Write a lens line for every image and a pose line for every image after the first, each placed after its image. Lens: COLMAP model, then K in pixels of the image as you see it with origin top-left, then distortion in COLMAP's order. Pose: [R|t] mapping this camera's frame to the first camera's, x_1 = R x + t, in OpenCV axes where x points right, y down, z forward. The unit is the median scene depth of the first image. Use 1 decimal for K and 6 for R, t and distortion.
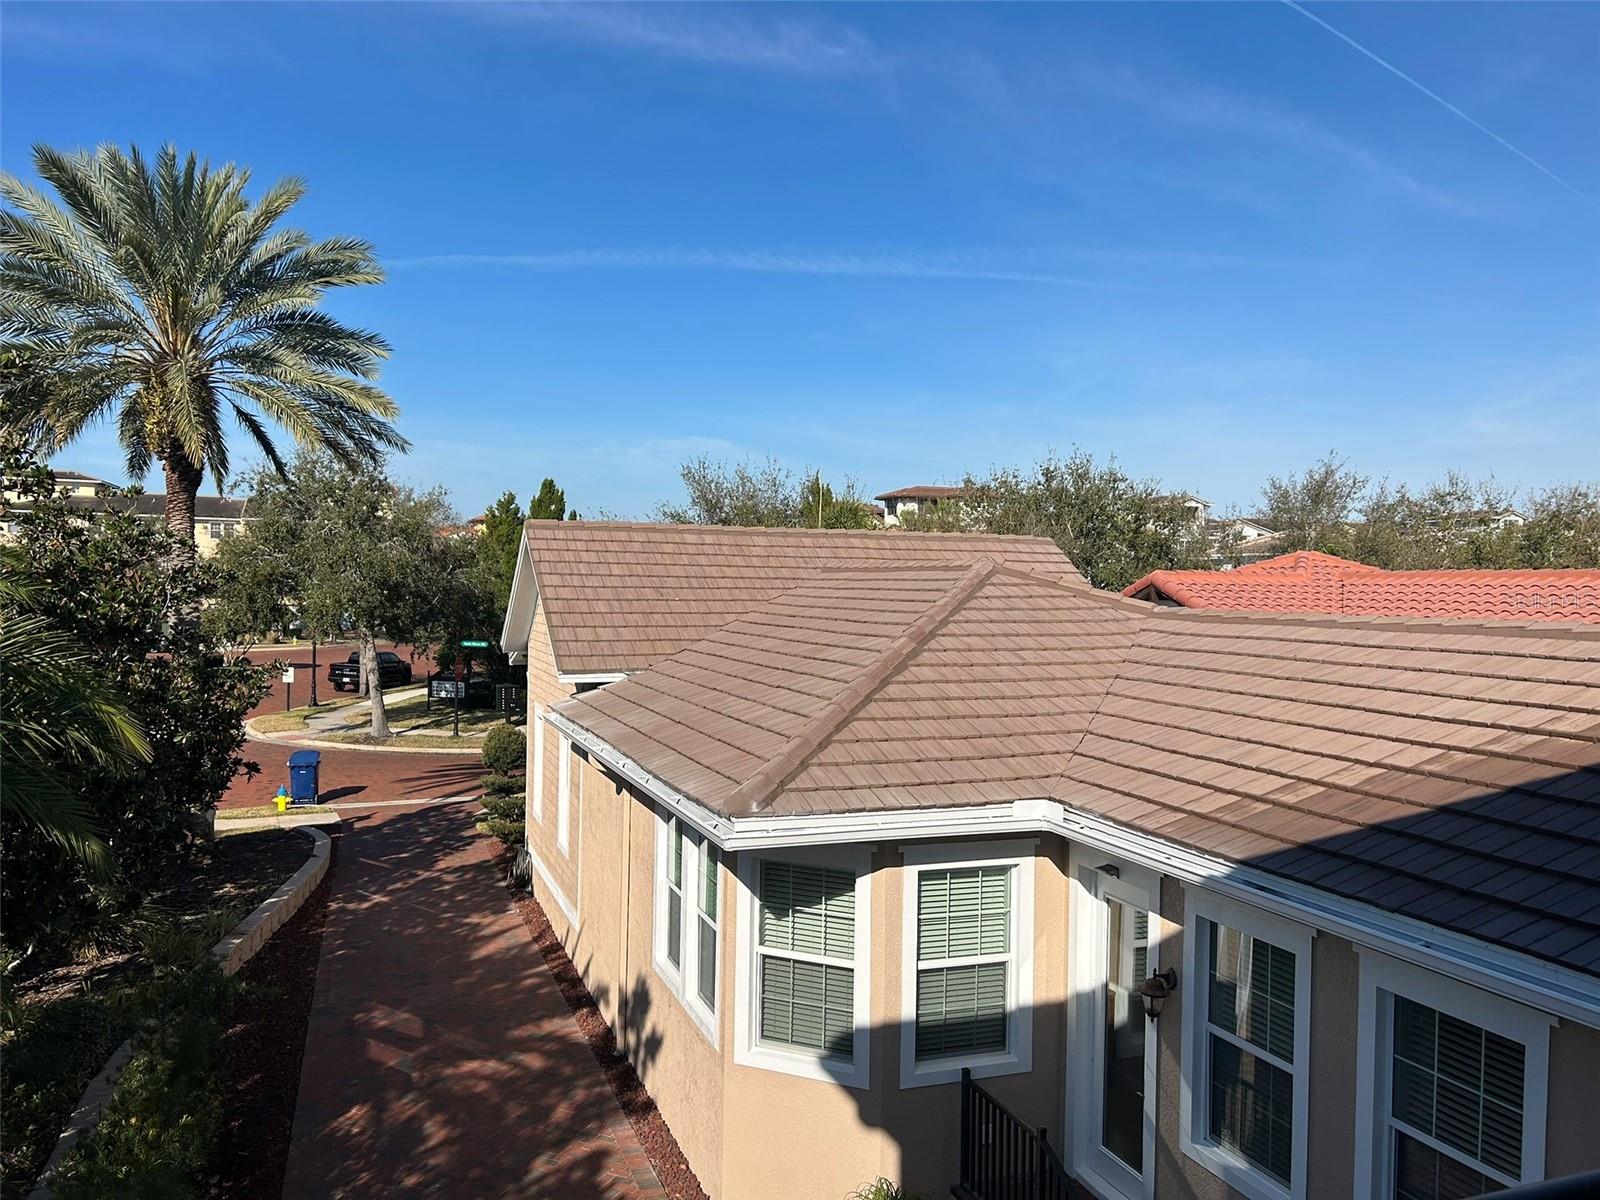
lens RADIAL K [[1204.3, 0, 800.0], [0, 1204.3, 600.0], [0, 0, 1]] dist [0.085850, -0.137660]
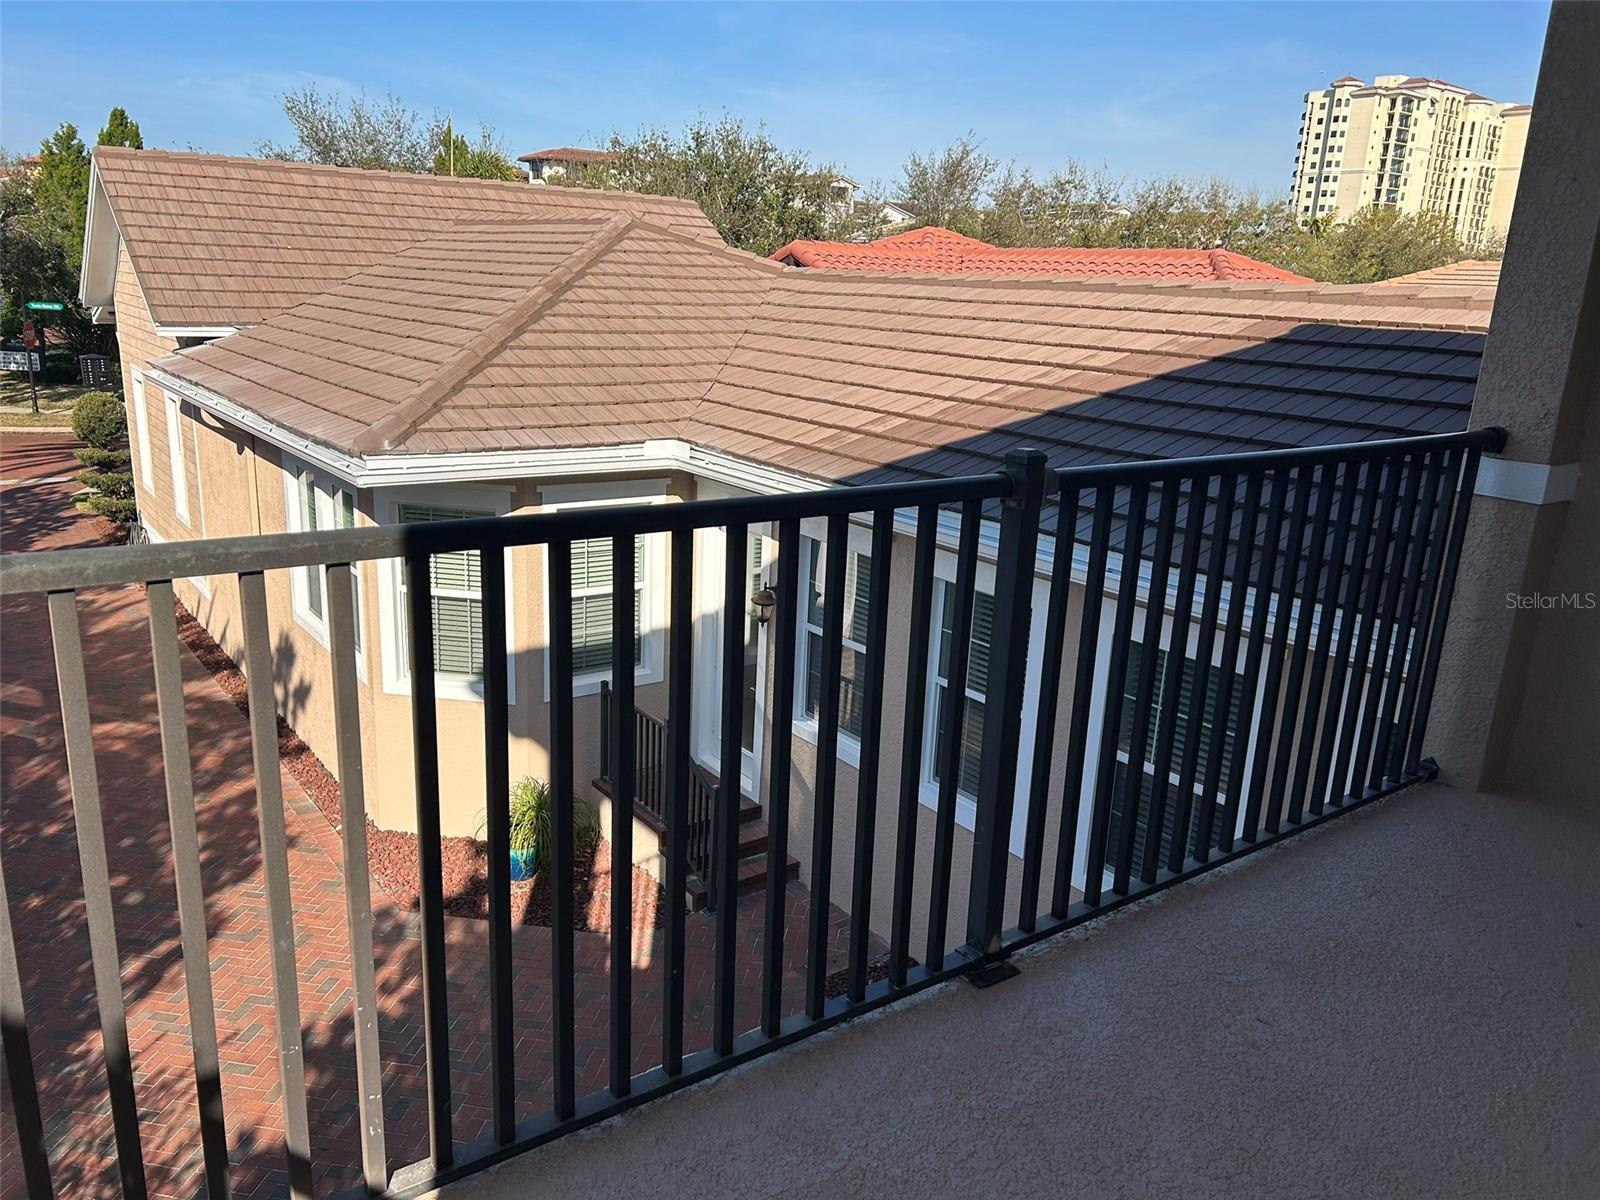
lens RADIAL K [[1199.9, 0, 798.7], [0, 1199.9, 618.4], [0, 0, 1]] dist [0.085382, -0.101632]
pose [[0.961643, -0.047098, 0.270230, 0.007721], [-0.026808, 0.964297, 0.263464, 0.021034], [-0.272990, -0.260603, 0.926047, -0.042016]]
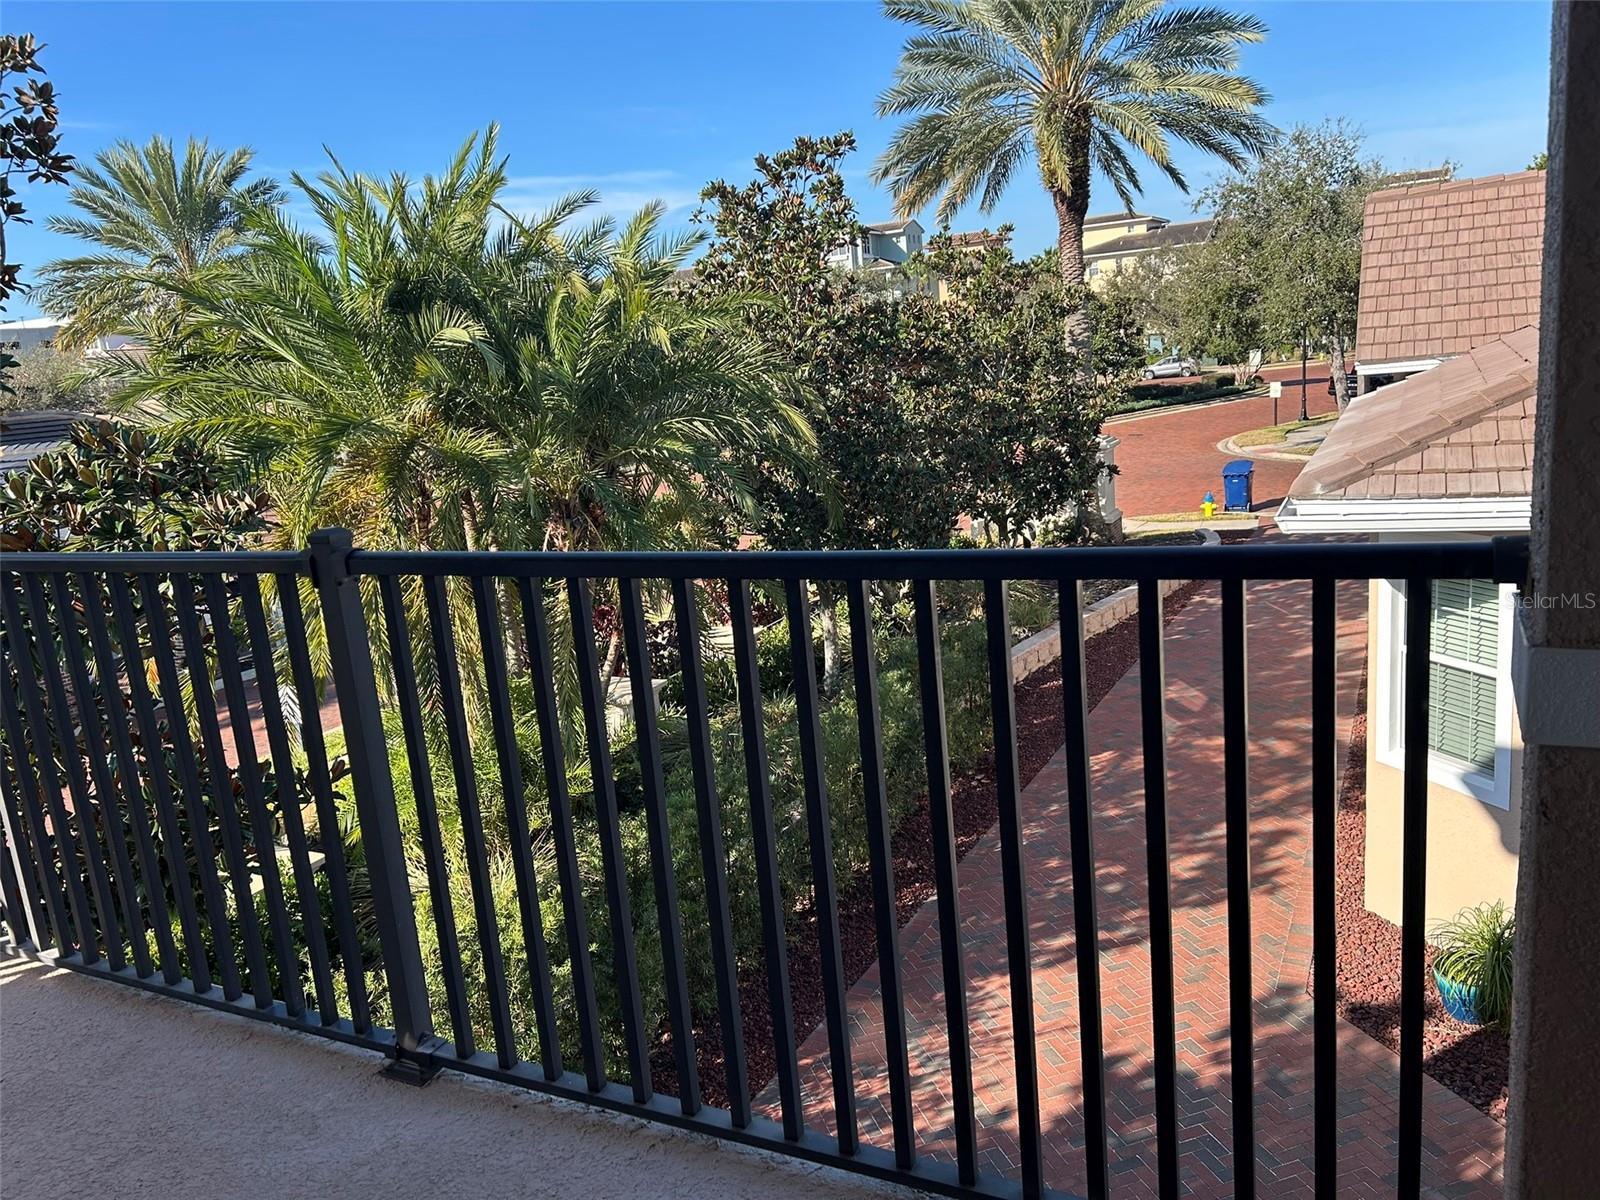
lens RADIAL K [[1201.4, 0, 746.2], [0, 1201.4, 603.4], [0, 0, 1]] dist [0.008014, 0.004978]
pose [[0.657622, 0.080853, -0.748997, 0.223203], [0.094556, 0.977503, 0.188540, 0.024429], [0.747391, -0.194810, 0.635182, 0.037435]]
